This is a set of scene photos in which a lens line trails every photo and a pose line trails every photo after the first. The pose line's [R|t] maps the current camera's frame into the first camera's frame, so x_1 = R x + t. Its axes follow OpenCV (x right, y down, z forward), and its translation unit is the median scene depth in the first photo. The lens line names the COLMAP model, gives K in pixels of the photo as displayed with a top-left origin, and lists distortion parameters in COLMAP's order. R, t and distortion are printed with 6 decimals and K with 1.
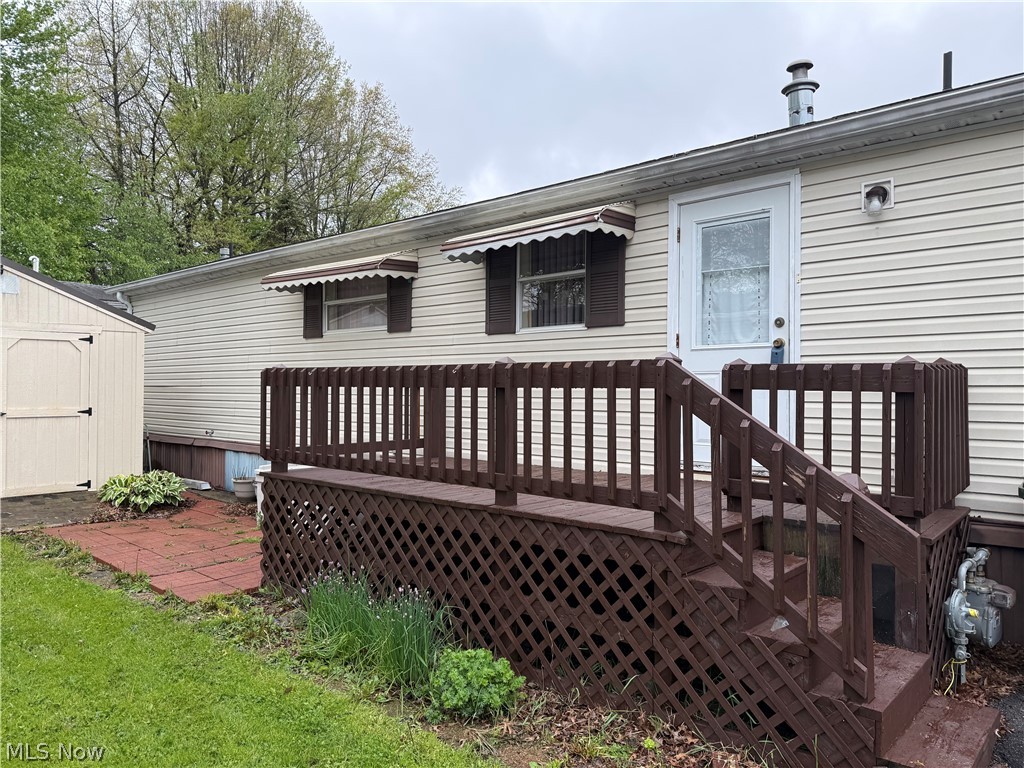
lens RADIAL K [[717.9, 0, 527.8], [0, 717.9, 374.8], [0, 0, 1]] dist [0.039758, -0.074958]
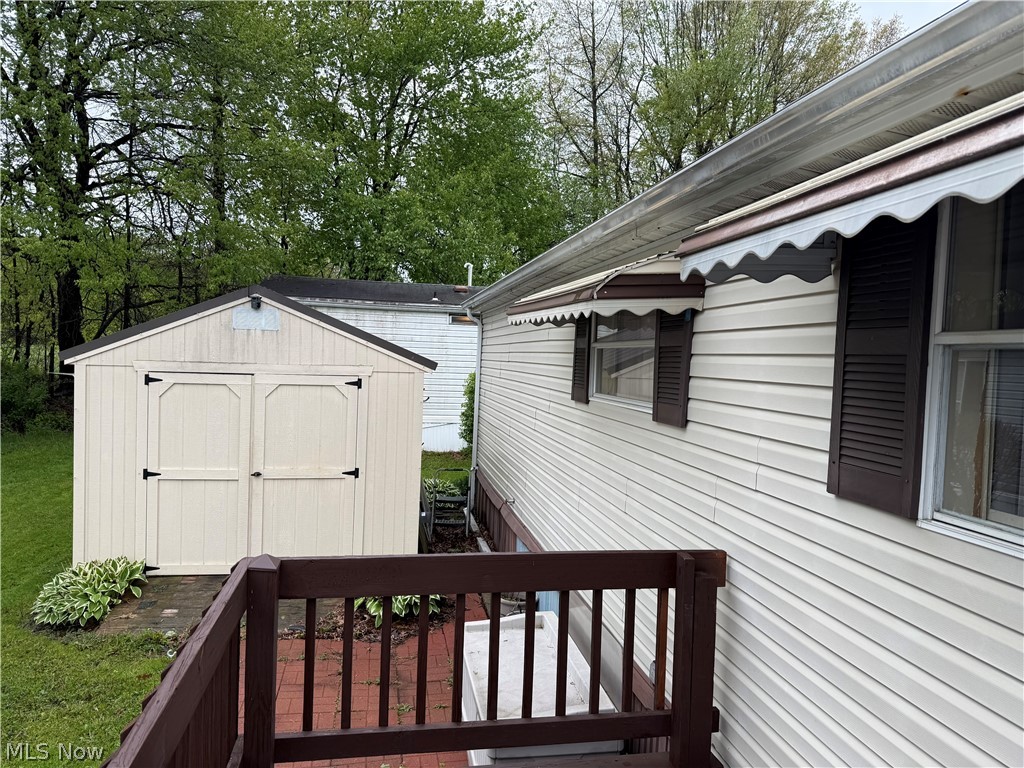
lens RADIAL K [[714.7, 0, 512.0], [0, 714.7, 384.0], [0, 0, 1]] dist [0.118974, -0.136610]
pose [[0.777330, 0.044890, -0.627490, 0.030222], [-0.017982, 0.998629, 0.049165, -0.096179], [0.628836, -0.026934, 0.777071, 0.514486]]
